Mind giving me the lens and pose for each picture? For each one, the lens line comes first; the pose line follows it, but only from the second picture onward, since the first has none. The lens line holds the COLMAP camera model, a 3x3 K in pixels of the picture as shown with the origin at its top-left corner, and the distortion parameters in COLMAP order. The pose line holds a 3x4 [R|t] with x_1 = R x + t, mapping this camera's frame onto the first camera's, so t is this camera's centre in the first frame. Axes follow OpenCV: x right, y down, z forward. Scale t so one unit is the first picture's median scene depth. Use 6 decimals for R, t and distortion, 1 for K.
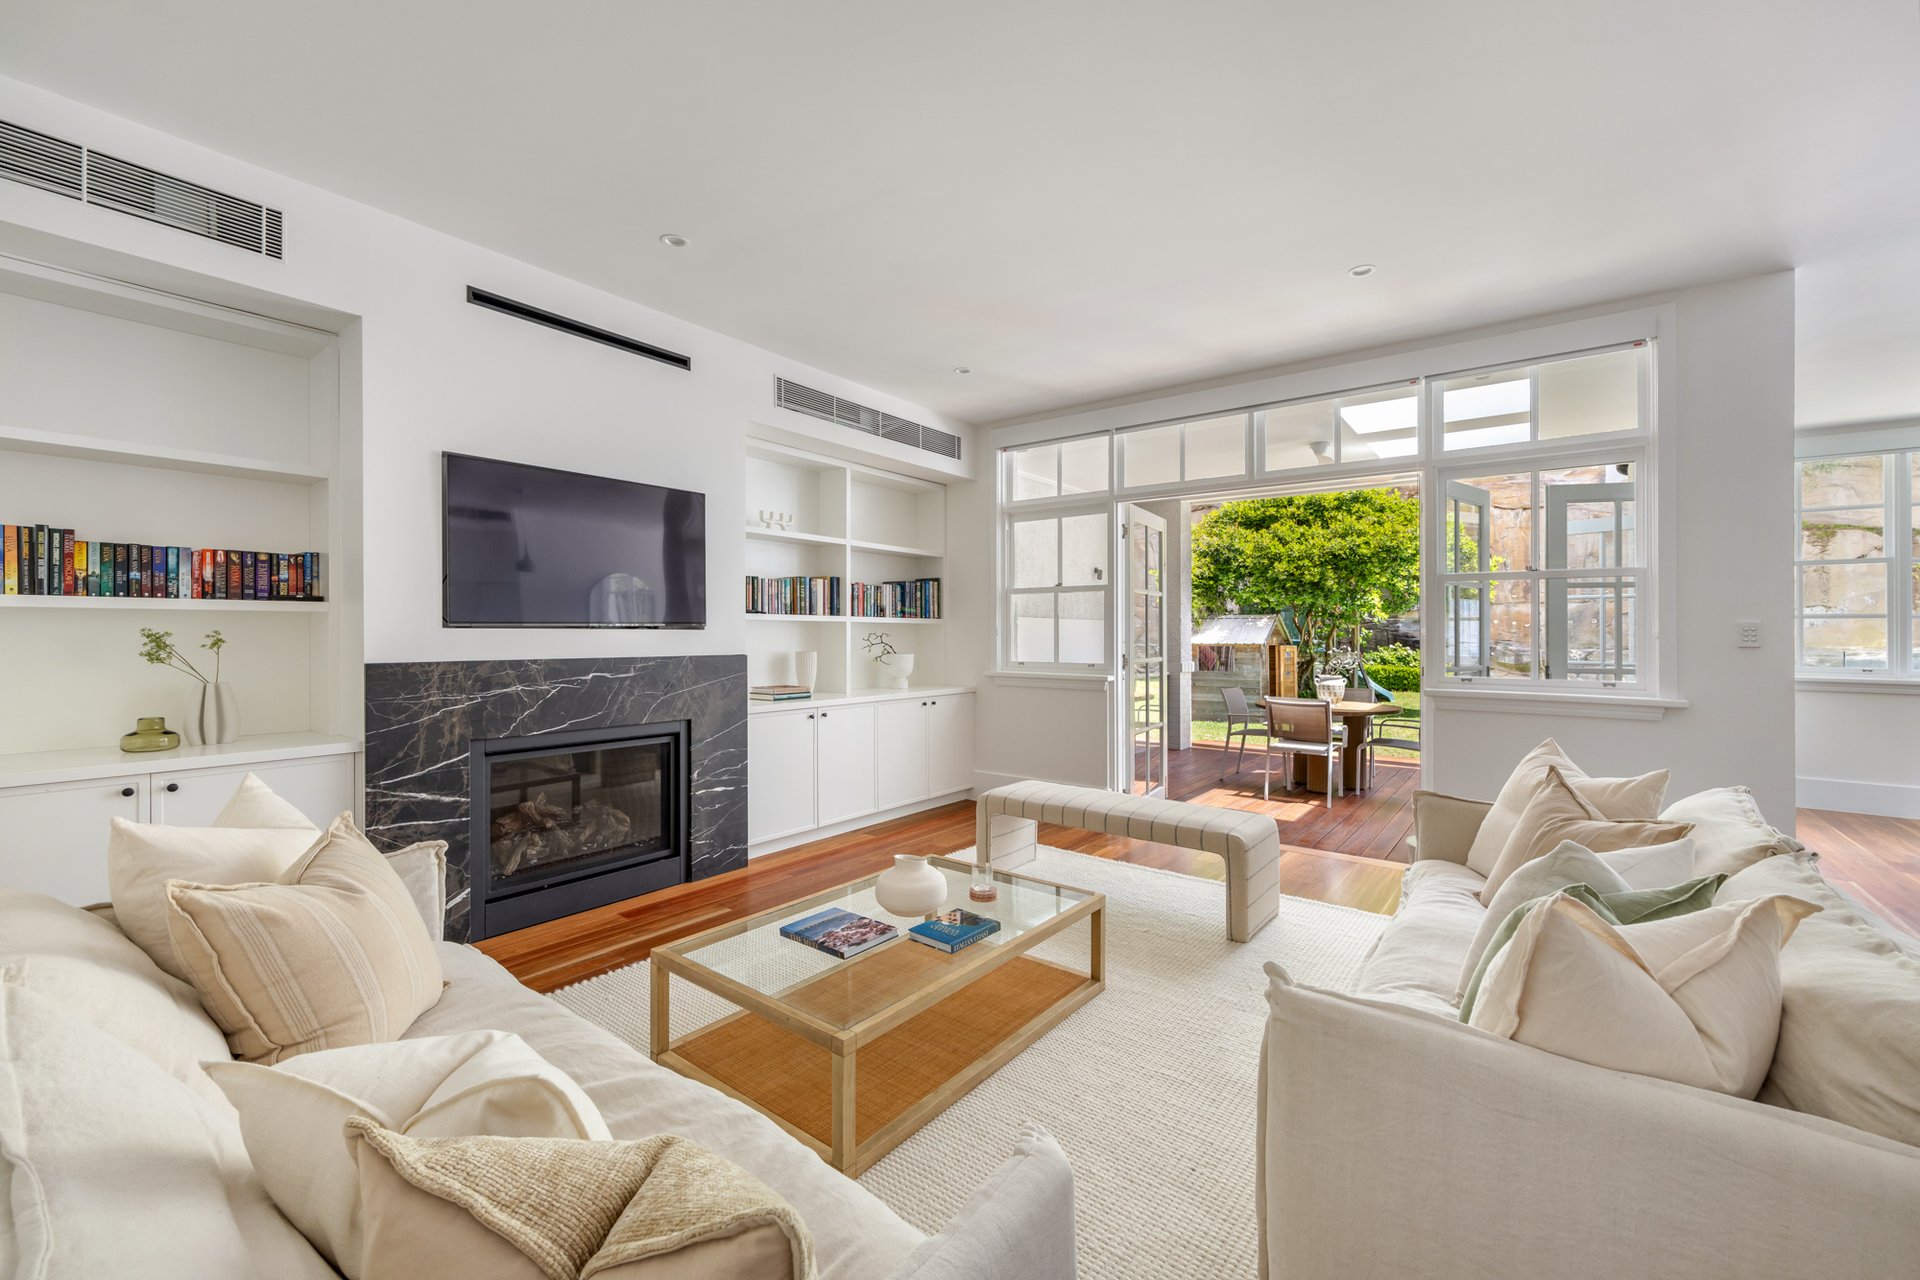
lens RADIAL K [[779.9, 0, 952.0], [0, 779.9, 632.7], [0, 0, 1]] dist [0.002514, 0.000122]
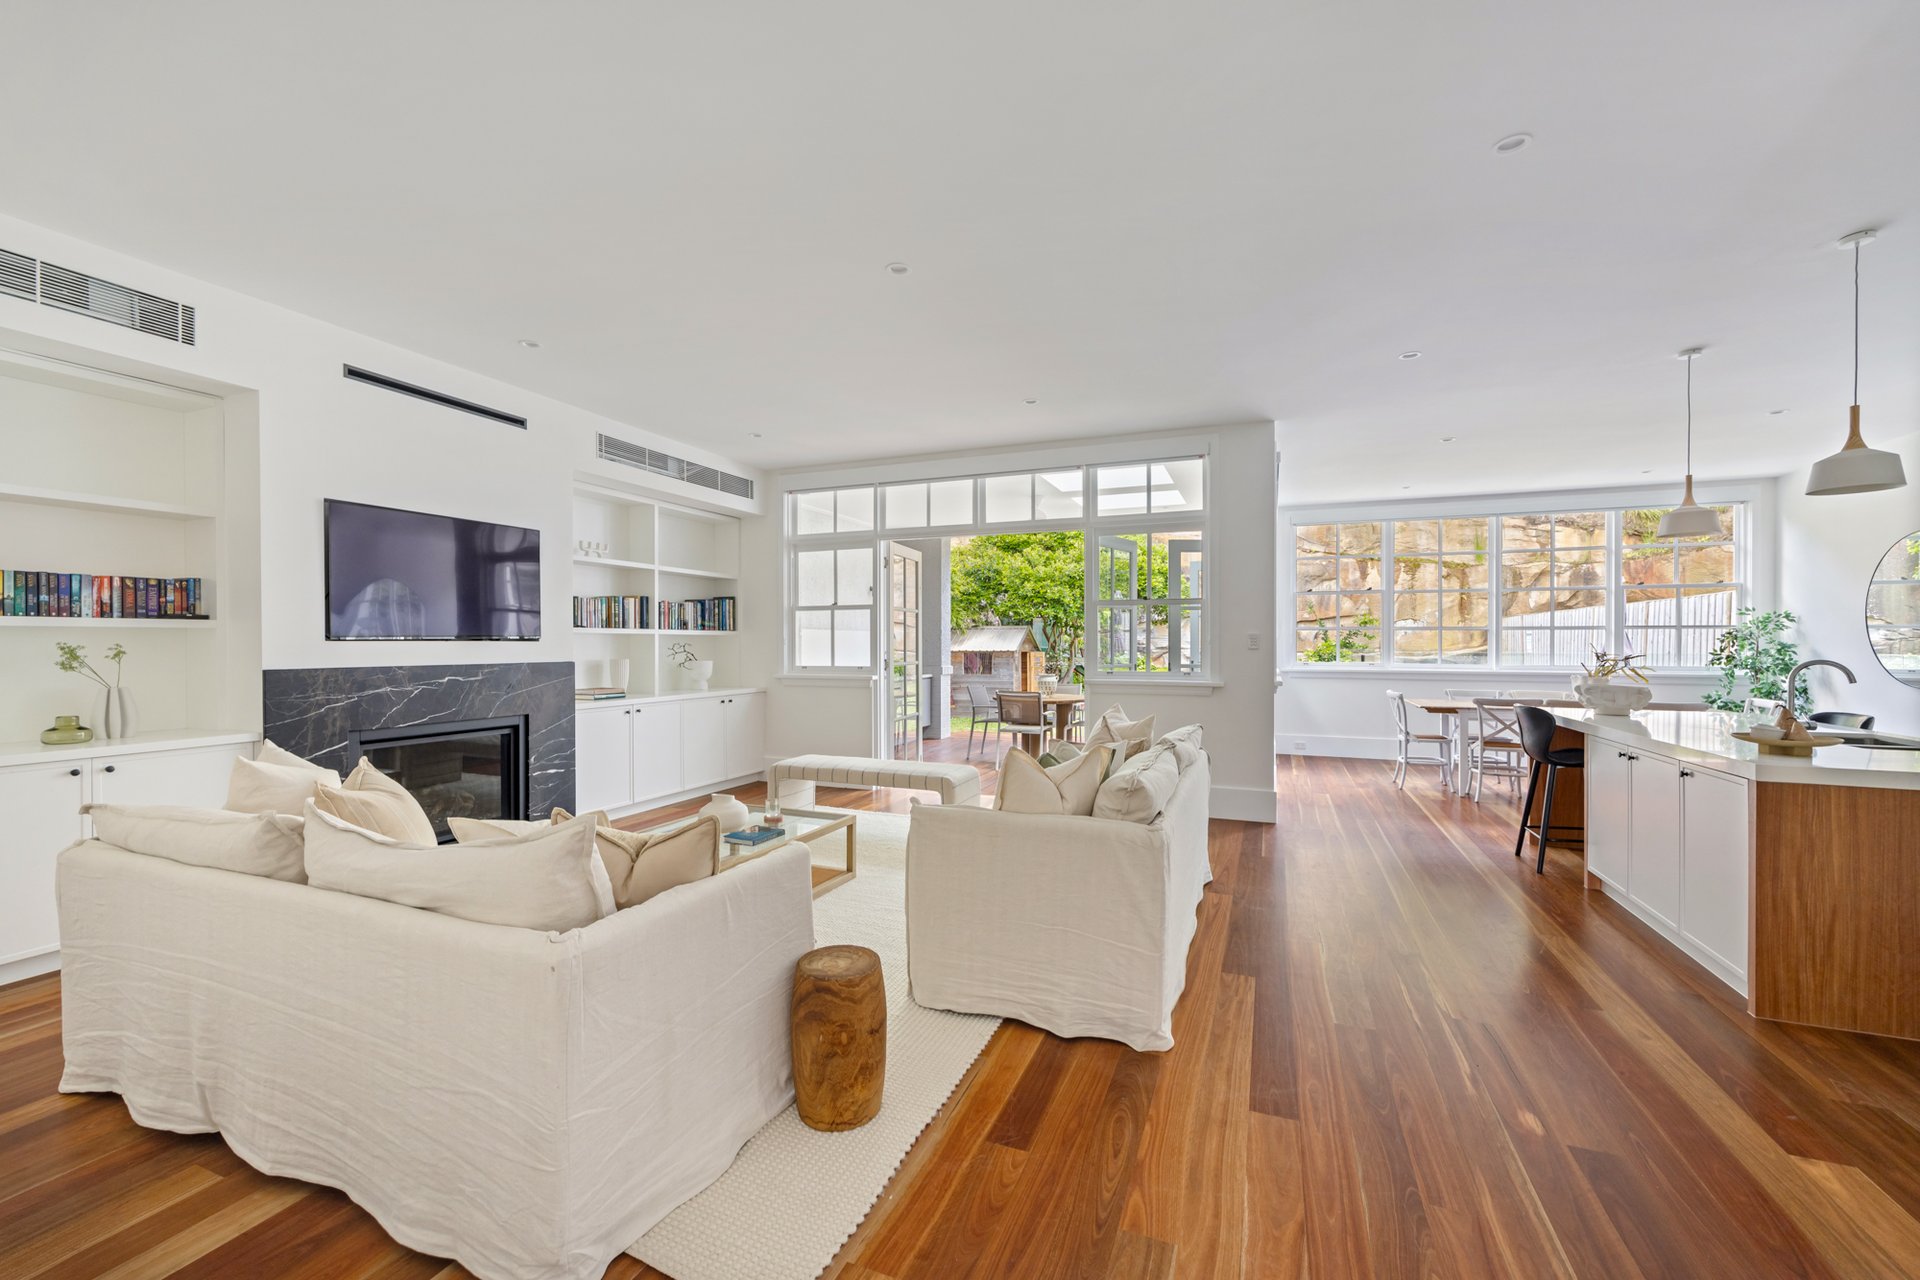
lens RADIAL K [[784.7, 0, 956.3], [0, 784.7, 629.4], [0, 0, 1]] dist [0.008043, -0.000907]
pose [[0.963327, -0.000439, 0.268329, -0.018103], [0.004723, 0.999871, -0.015321, -0.000332], [-0.268288, 0.016027, 0.963205, -0.373376]]
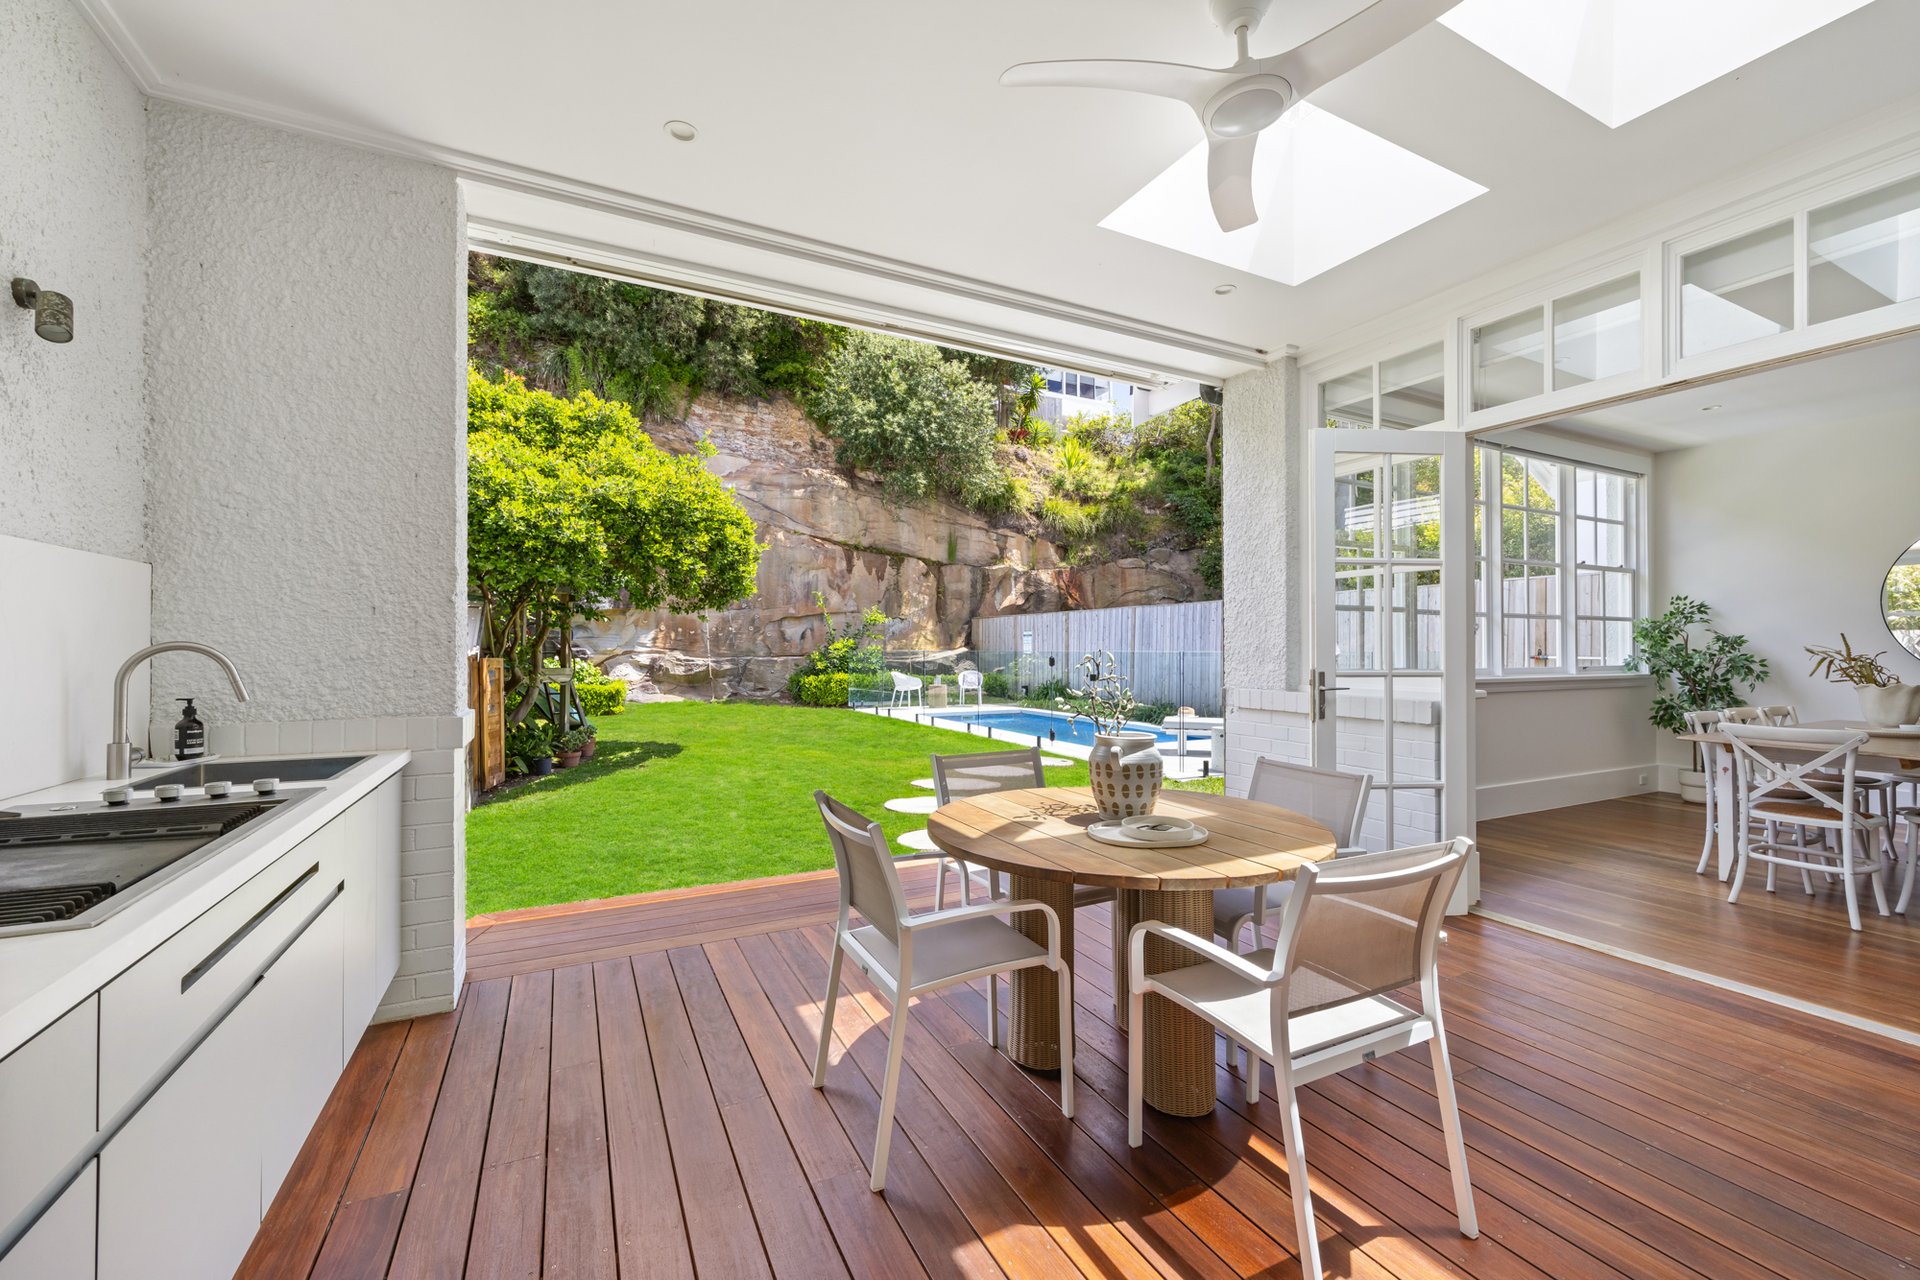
lens RADIAL K [[784.7, 0, 955.1], [0, 784.7, 645.1], [0, 0, 1]] dist [0.008043, -0.000907]
pose [[0.443427, -0.000992, 0.896310, 0.243297], [0.000342, 1.000000, 0.000937, 0.024262], [-0.896311, -0.000109, 0.443427, 1.586792]]
